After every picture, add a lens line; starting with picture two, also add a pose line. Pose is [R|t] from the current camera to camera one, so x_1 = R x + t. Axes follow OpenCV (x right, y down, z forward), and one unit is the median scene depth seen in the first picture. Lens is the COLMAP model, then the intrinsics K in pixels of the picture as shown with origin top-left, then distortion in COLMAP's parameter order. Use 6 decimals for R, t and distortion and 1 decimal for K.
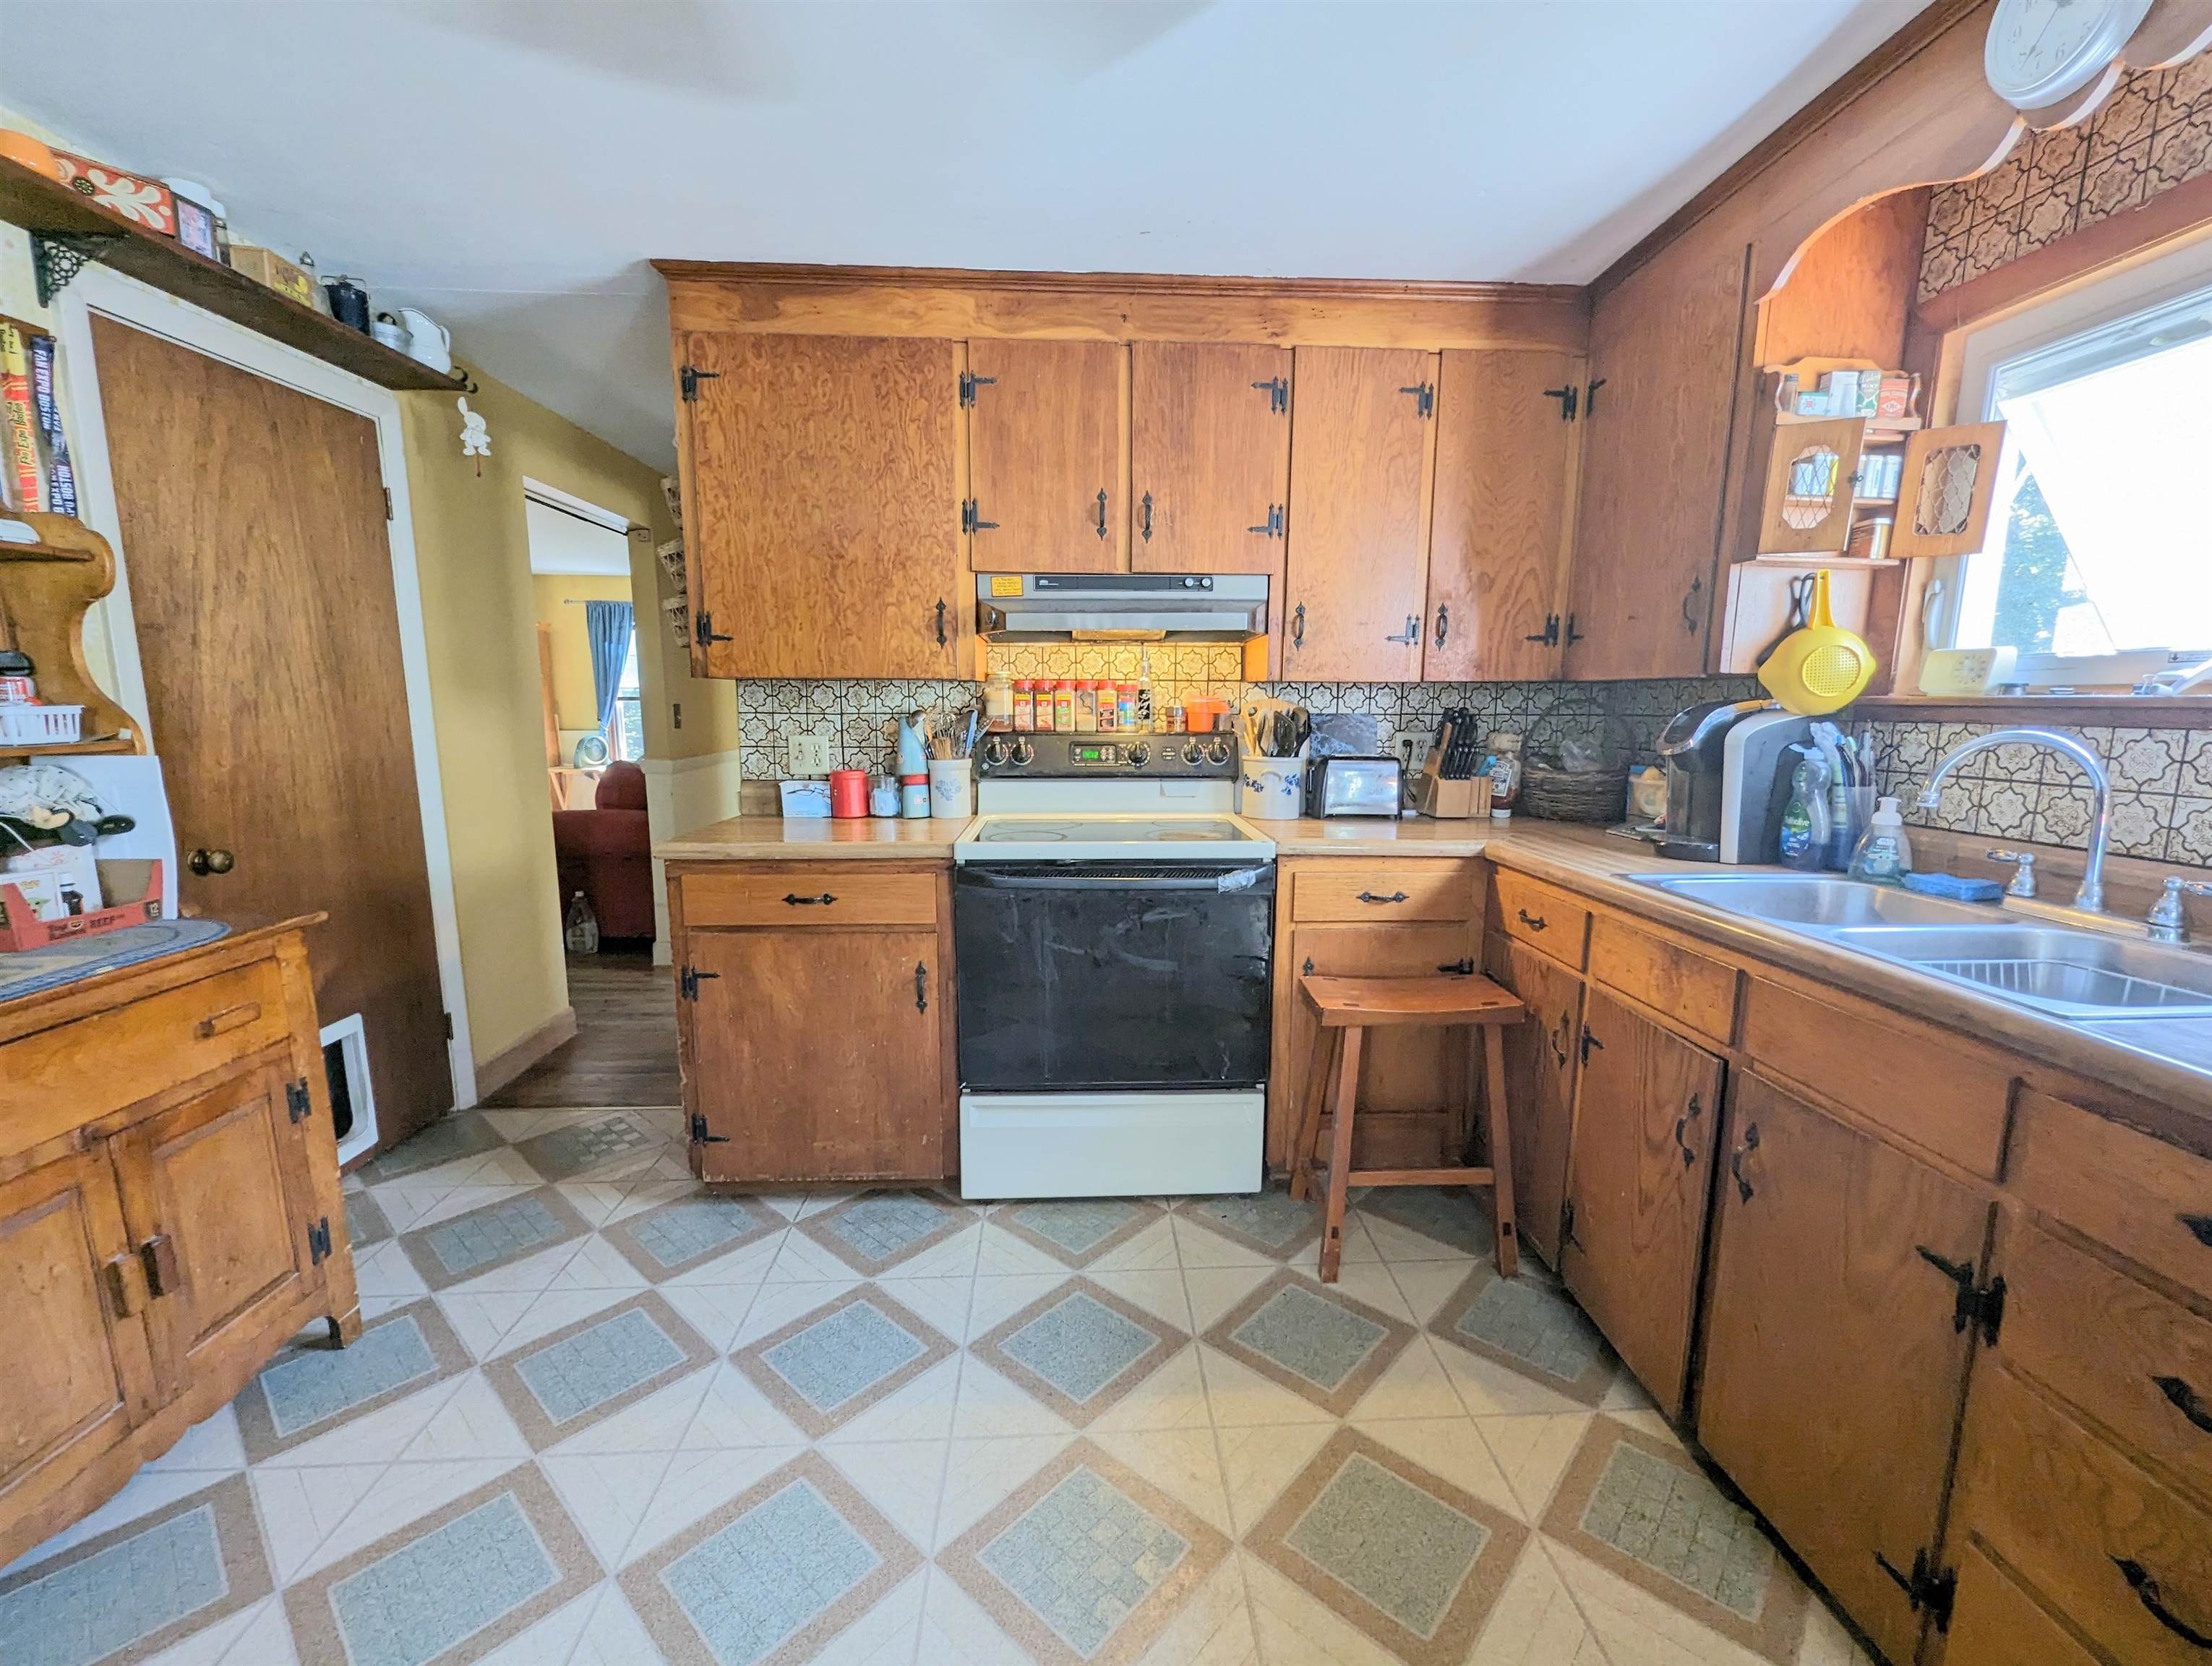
lens RADIAL K [[940.0, 0, 1117.5], [0, 940.0, 852.9], [0, 0, 1]] dist [-0.001857, -0.000593]
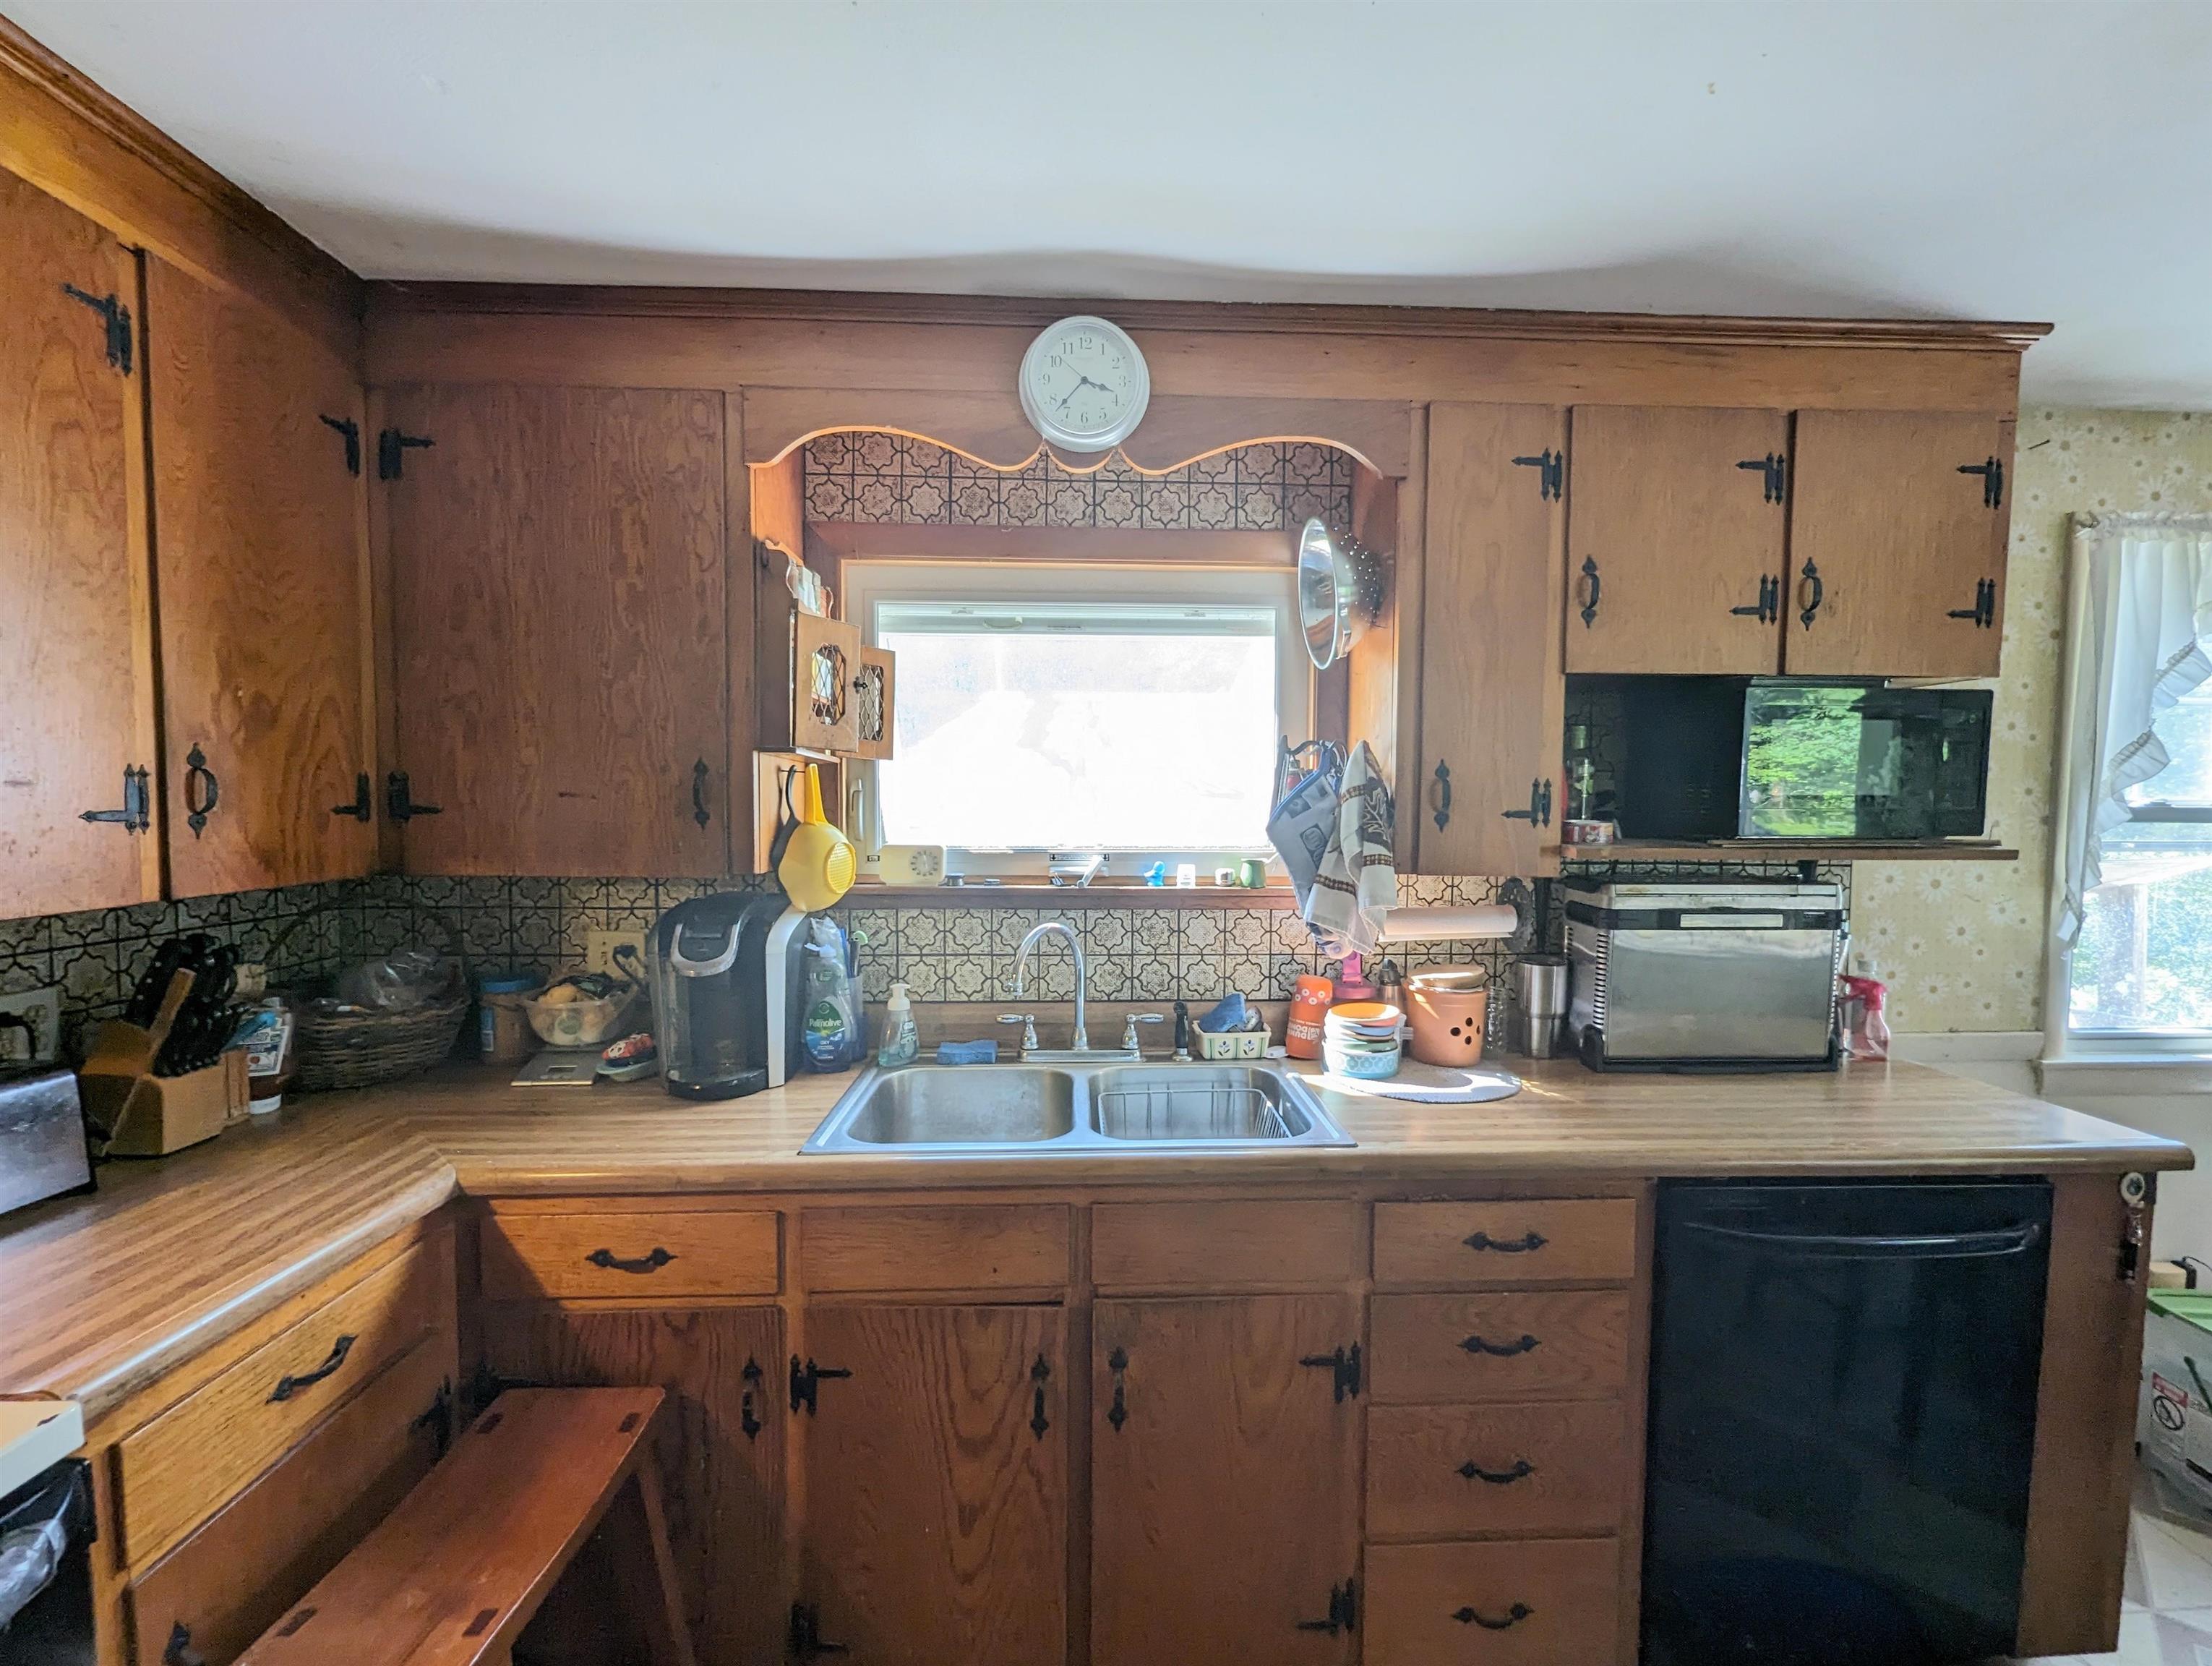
lens RADIAL K [[940.0, 0, 1117.5], [0, 940.0, 852.9], [0, 0, 1]] dist [-0.001857, -0.000593]
pose [[0.007455, -0.057593, 0.998312, -0.173489], [0.152176, 0.986778, 0.055791, -0.171550], [-0.988325, 0.151503, 0.016121, 0.540442]]
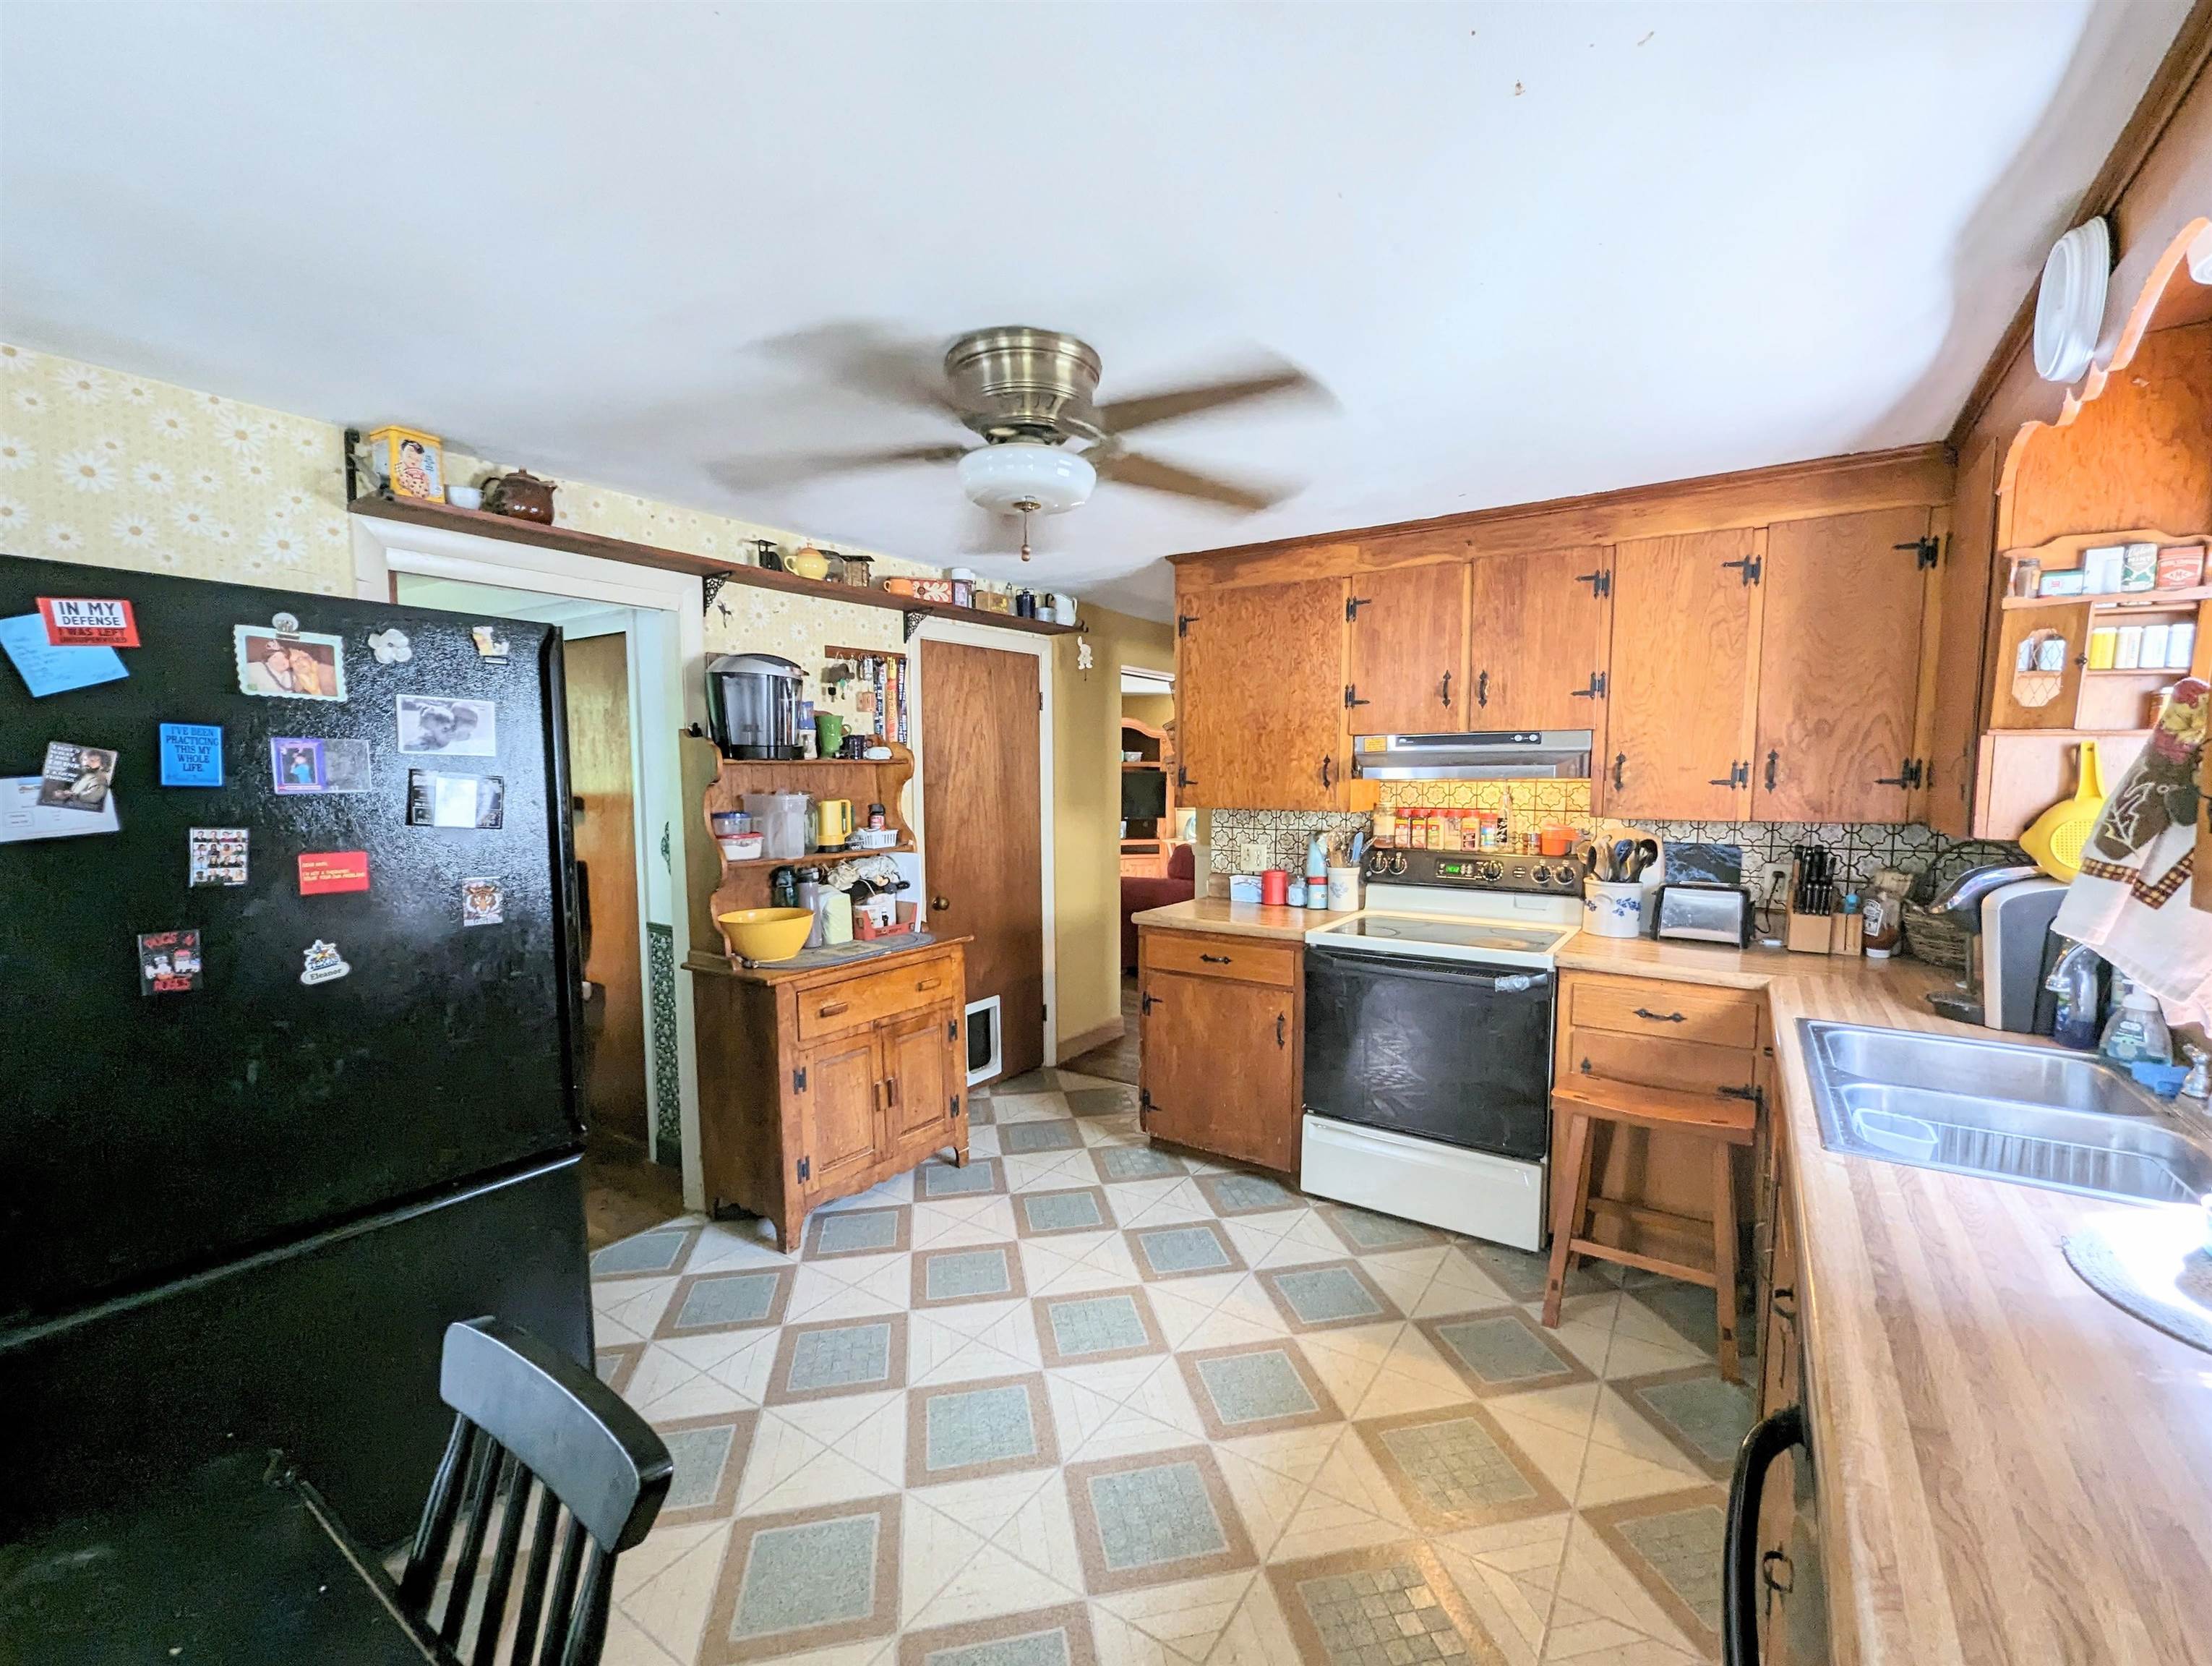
lens RADIAL K [[932.5, 0, 1118.4], [0, 932.5, 851.3], [0, 0, 1]] dist [-0.001809, -0.000022]
pose [[0.802771, 0.046103, -0.594502, 0.410010], [-0.088907, 0.995116, -0.042883, -0.042643], [0.589622, 0.087281, 0.802950, -0.296131]]
